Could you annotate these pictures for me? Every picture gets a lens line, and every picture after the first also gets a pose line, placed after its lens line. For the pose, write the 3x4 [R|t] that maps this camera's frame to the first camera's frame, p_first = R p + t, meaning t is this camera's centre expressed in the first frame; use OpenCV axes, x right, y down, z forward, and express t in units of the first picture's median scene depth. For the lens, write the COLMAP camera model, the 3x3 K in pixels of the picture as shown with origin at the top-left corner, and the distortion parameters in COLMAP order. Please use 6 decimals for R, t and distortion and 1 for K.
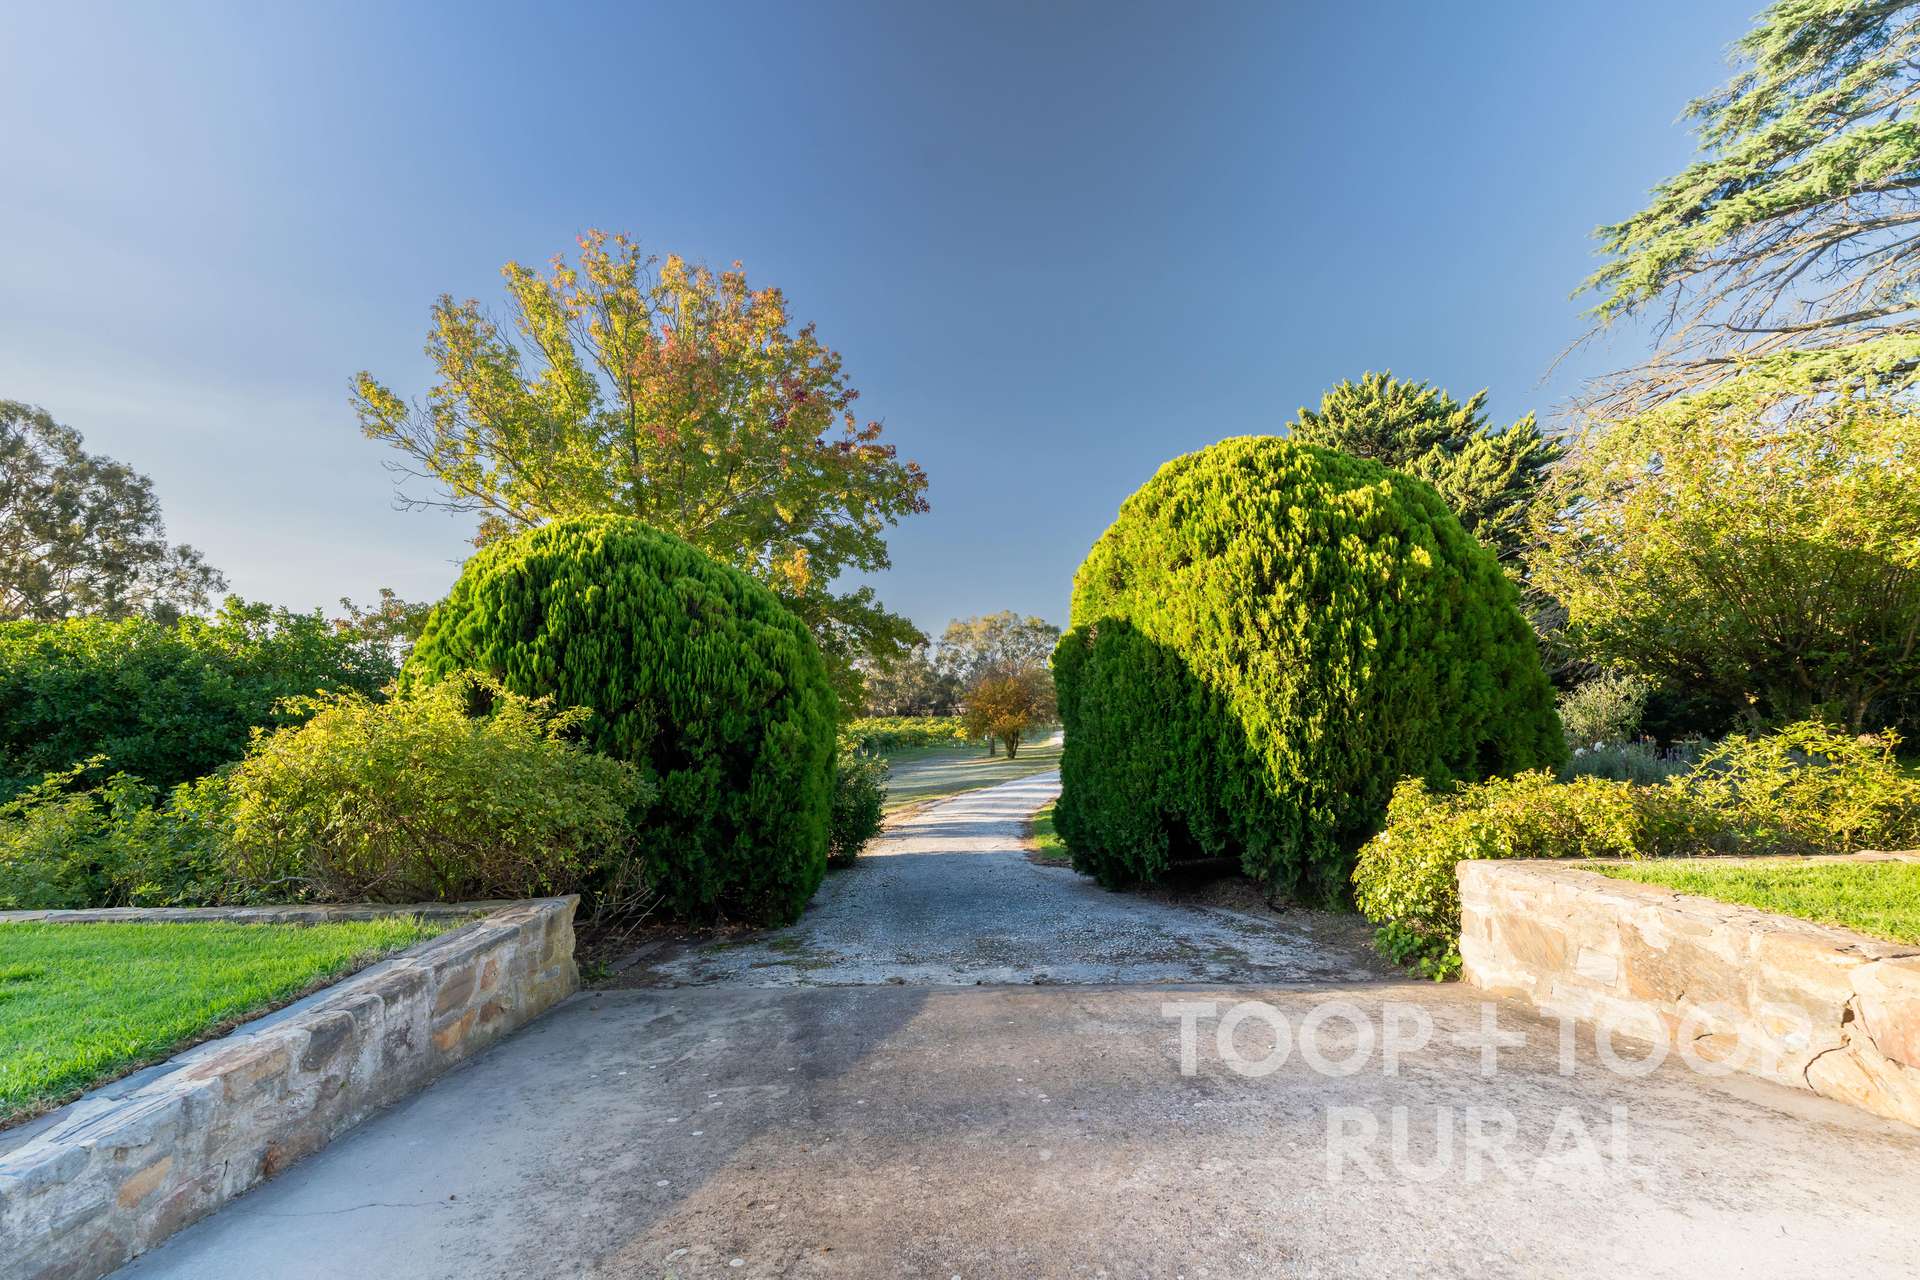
lens RADIAL K [[946.6, 0, 960.6], [0, 946.6, 644.9], [0, 0, 1]] dist [0.000710, 0.000123]
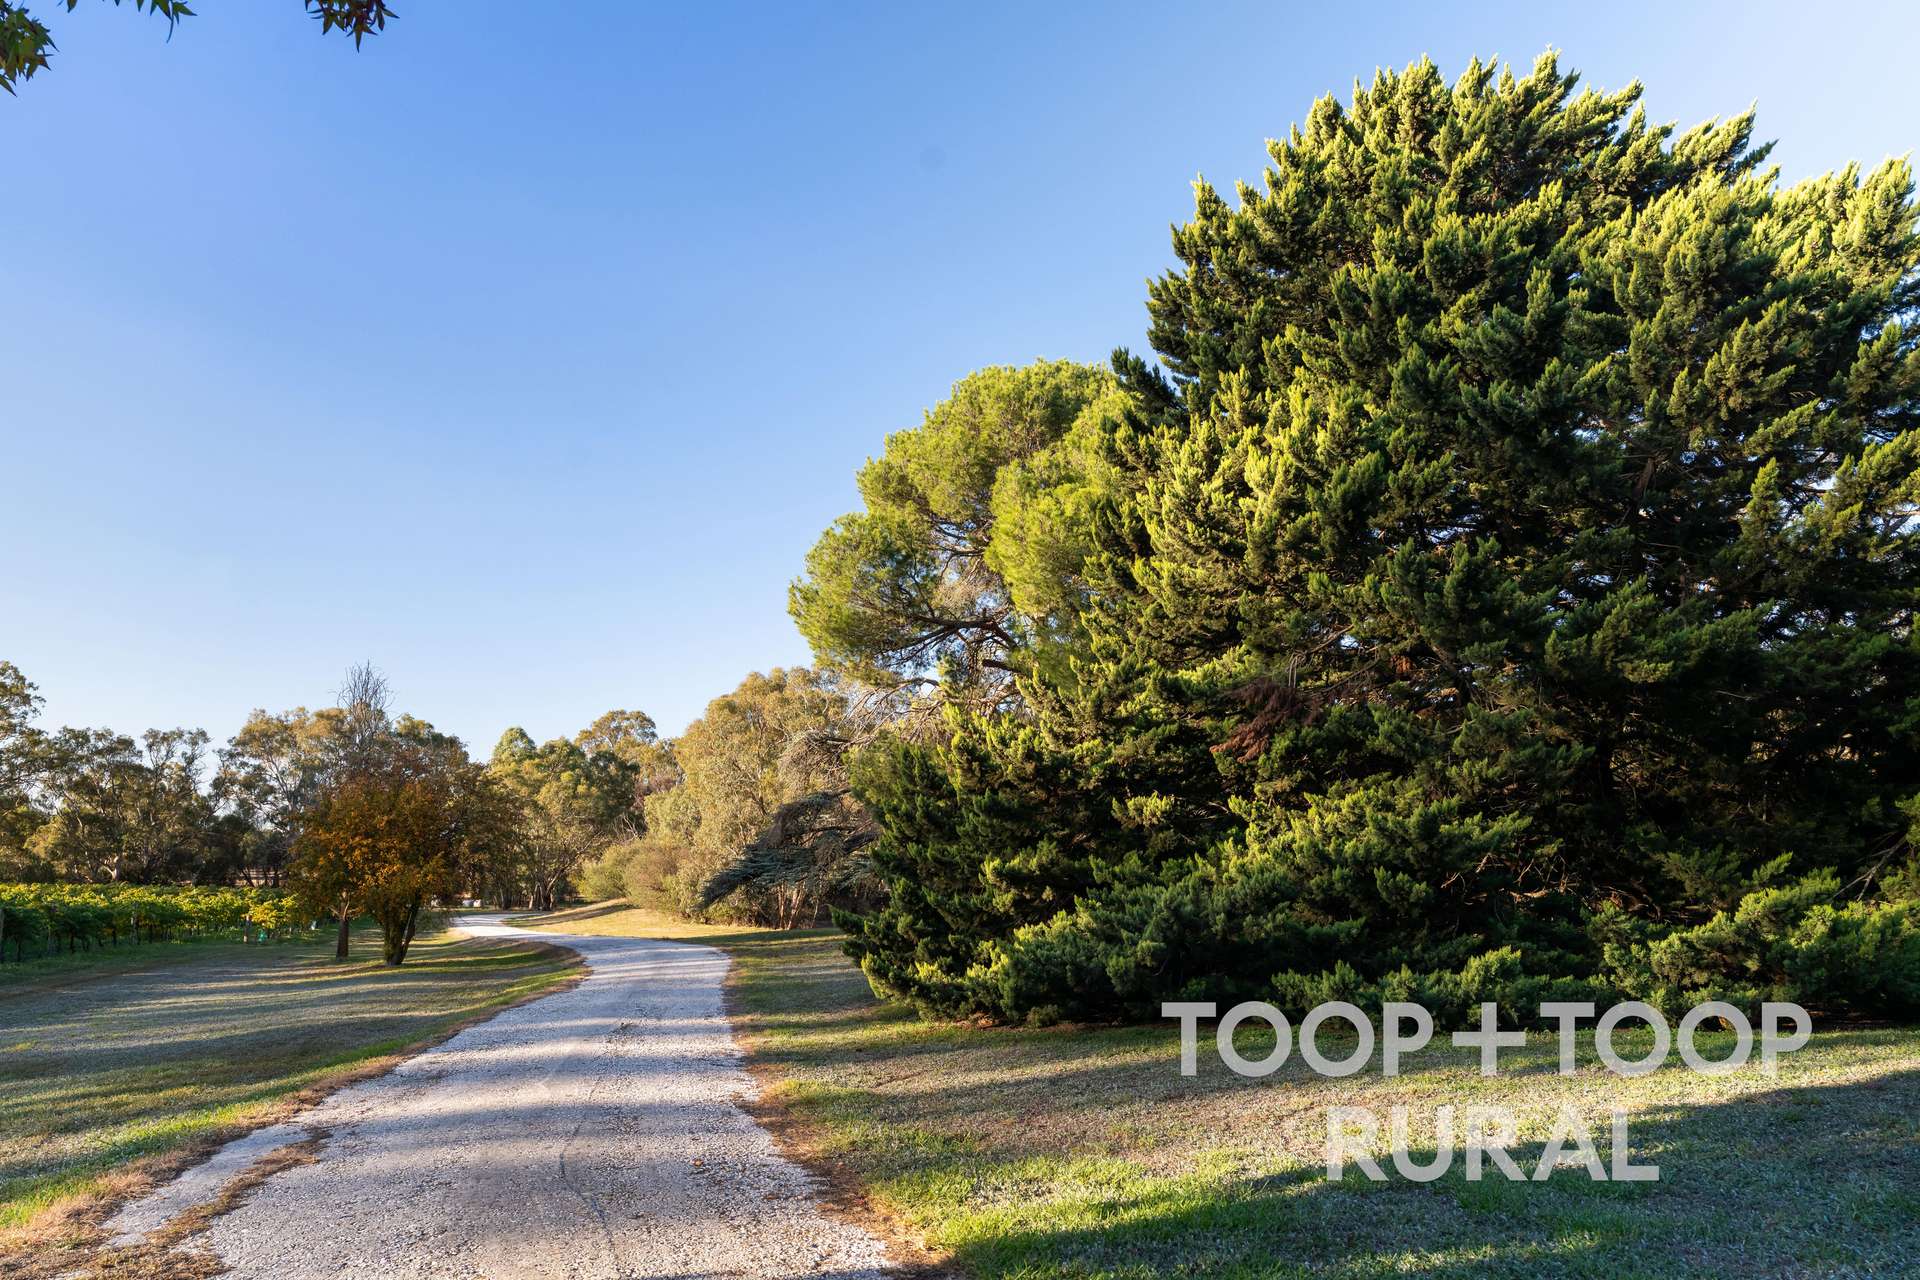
lens RADIAL K [[1381.2, 0, 959.4], [0, 1381.2, 637.9], [0, 0, 1]] dist [-0.004988, -0.003020]
pose [[0.890381, 0.103104, 0.443385, -0.008005], [-0.050615, 0.990396, -0.128663, 0.023239], [-0.452393, 0.092117, 0.887049, 0.178864]]
